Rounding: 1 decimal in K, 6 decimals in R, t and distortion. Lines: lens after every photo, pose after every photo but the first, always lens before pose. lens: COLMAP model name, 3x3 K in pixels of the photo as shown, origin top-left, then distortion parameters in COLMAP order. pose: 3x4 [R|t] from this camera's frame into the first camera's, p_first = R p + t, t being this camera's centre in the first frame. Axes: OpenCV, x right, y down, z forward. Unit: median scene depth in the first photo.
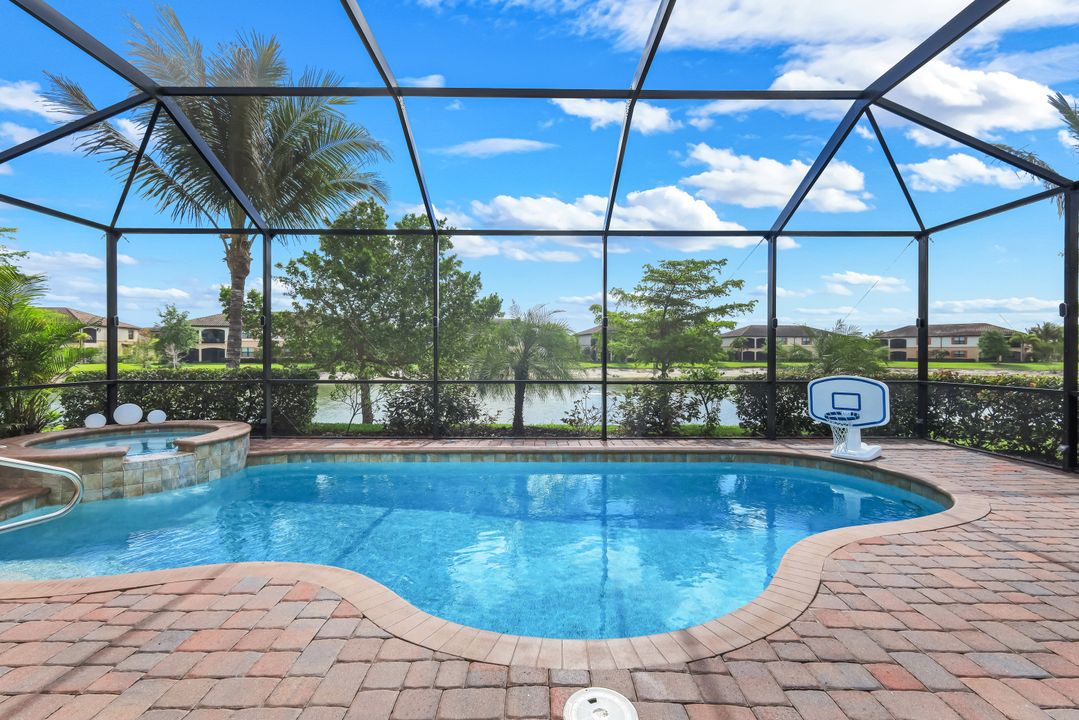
lens RADIAL K [[477.3, 0, 540.1], [0, 477.3, 358.3], [0, 0, 1]] dist [0.001958, 0.000742]
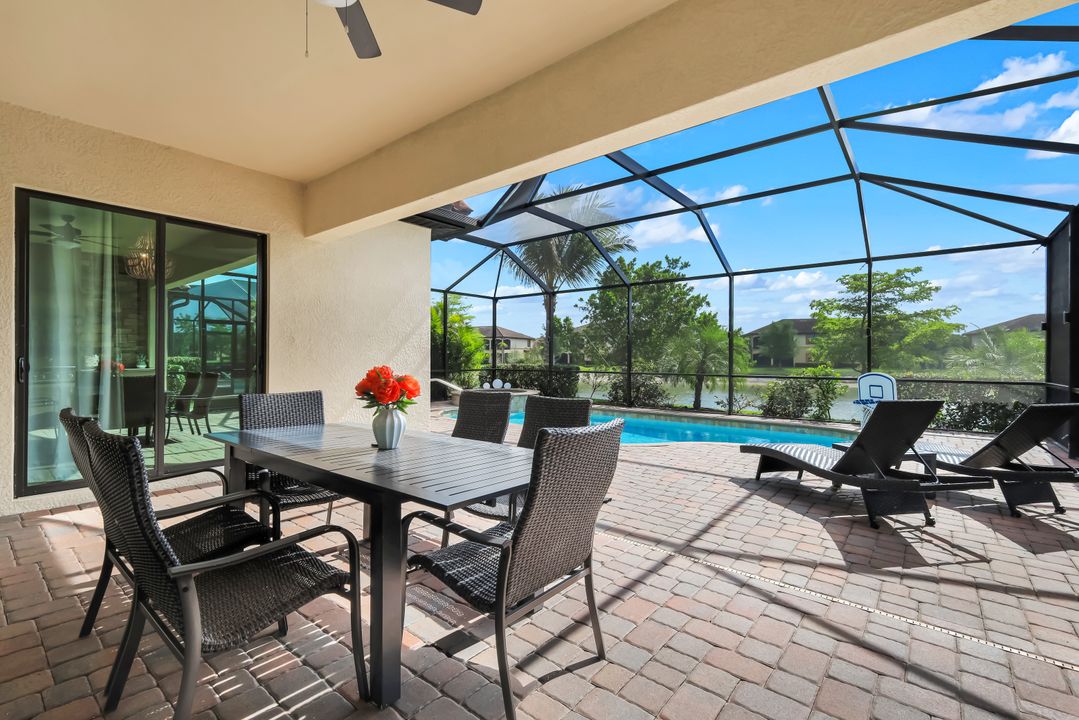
lens RADIAL K [[477.3, 0, 540.1], [0, 477.3, 358.3], [0, 0, 1]] dist [0.001958, 0.000742]
pose [[0.765567, 0.002787, -0.643351, 0.602476], [-0.007590, 0.999960, -0.004700, 0.008178], [0.643312, 0.008481, 0.765557, -0.475899]]
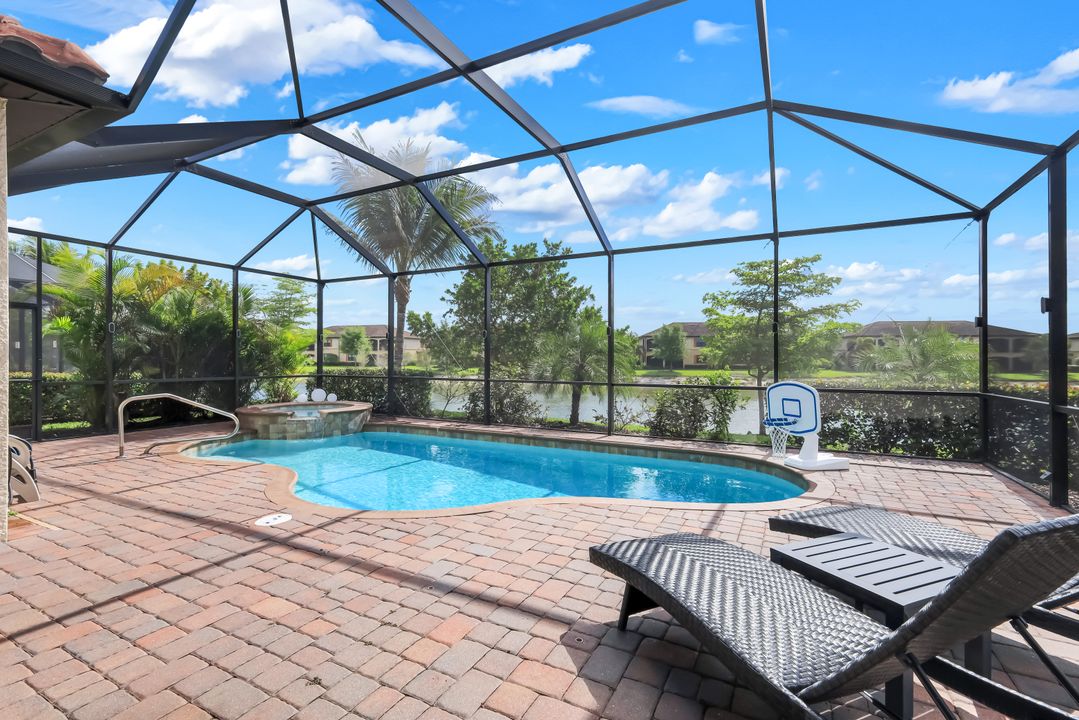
lens RADIAL K [[490.1, 0, 539.2], [0, 490.1, 355.2], [0, 0, 1]] dist [0.009135, -0.000048]
pose [[0.879755, -0.001902, -0.475423, 0.515060], [-0.006636, 0.999845, -0.016280, 0.002495], [0.475381, 0.017477, 0.879607, -0.098295]]
